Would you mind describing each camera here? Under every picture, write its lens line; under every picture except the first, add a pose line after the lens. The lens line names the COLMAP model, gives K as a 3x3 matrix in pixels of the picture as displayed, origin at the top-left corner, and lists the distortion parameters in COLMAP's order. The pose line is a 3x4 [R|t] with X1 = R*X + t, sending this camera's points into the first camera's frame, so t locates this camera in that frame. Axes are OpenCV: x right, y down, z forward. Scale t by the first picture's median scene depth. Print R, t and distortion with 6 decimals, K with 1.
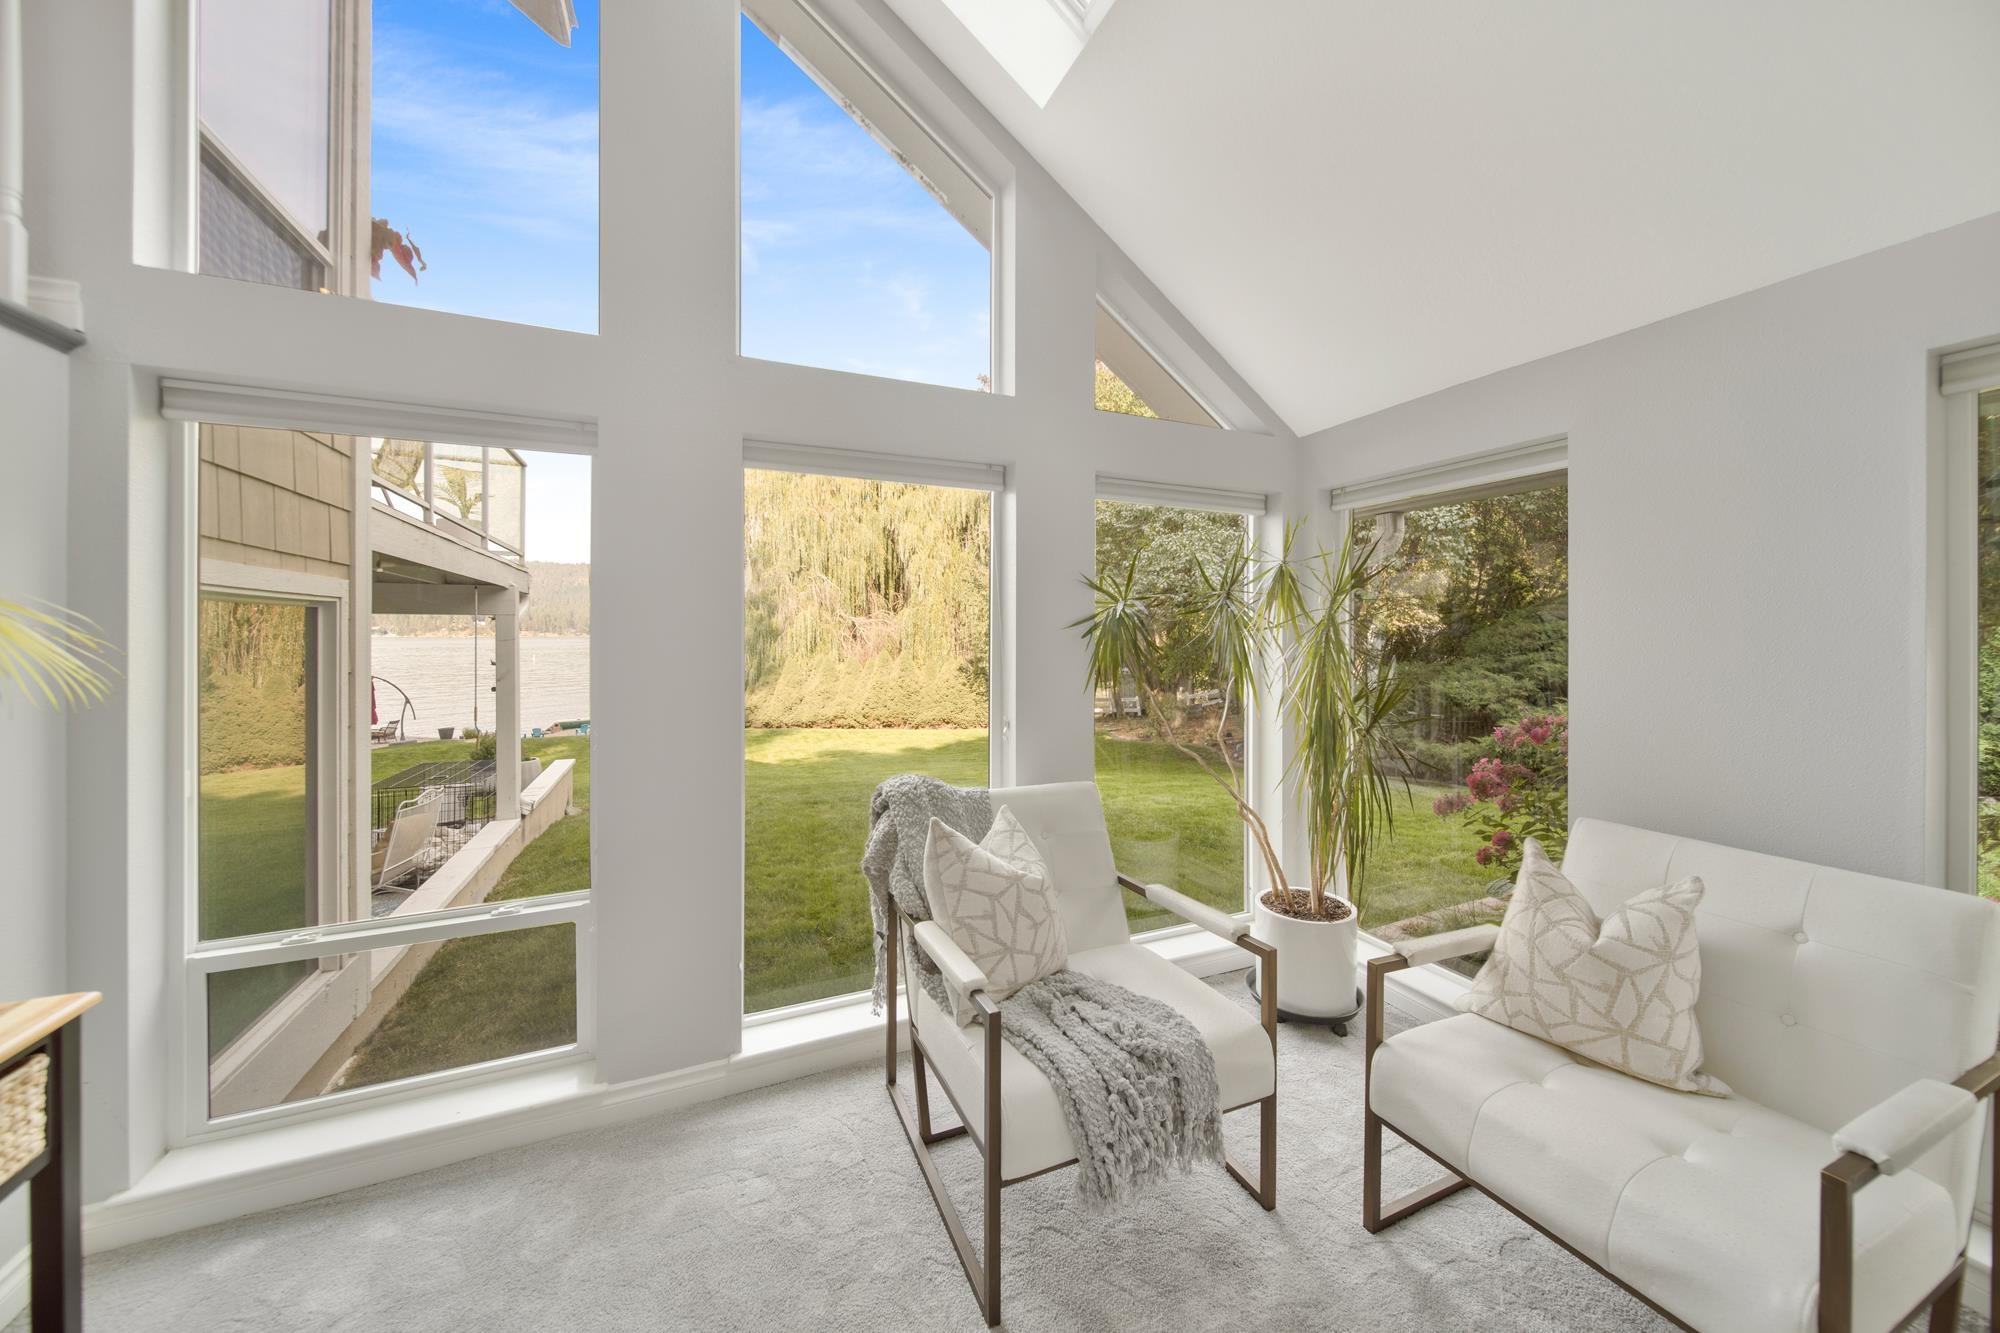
lens RADIAL K [[707.5, 0, 1007.4], [0, 707.5, 630.8], [0, 0, 1]] dist [0.000414, -0.000059]
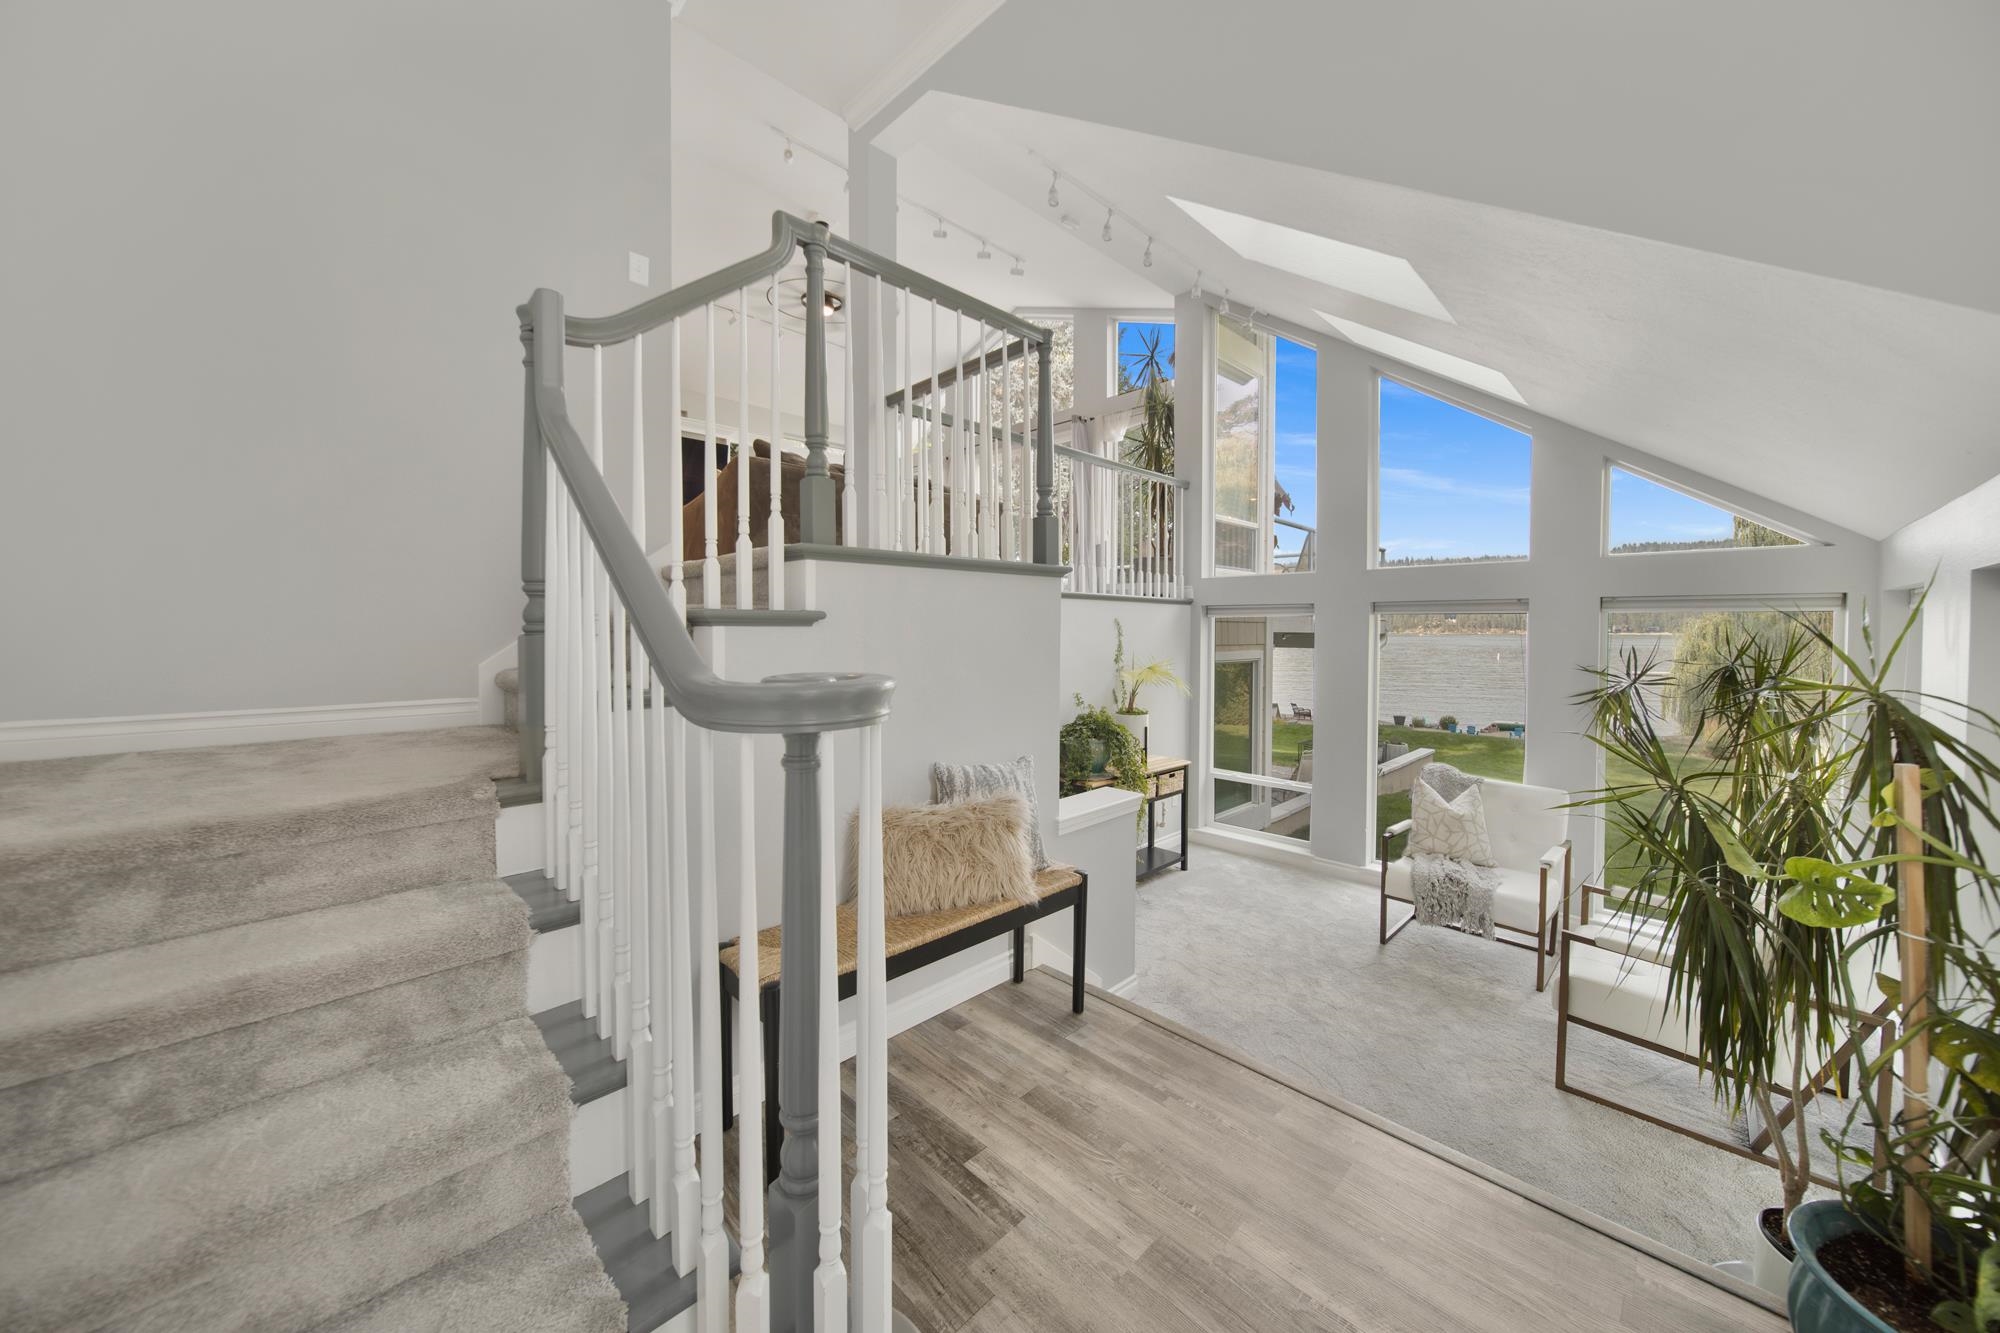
lens RADIAL K [[707.5, 0, 1007.4], [0, 707.5, 630.8], [0, 0, 1]] dist [0.000414, -0.000059]
pose [[0.359425, 0.006202, -0.933153, 1.124126], [-0.001477, 0.999980, 0.006078, -0.174975], [0.933173, -0.000806, 0.359427, -0.771754]]
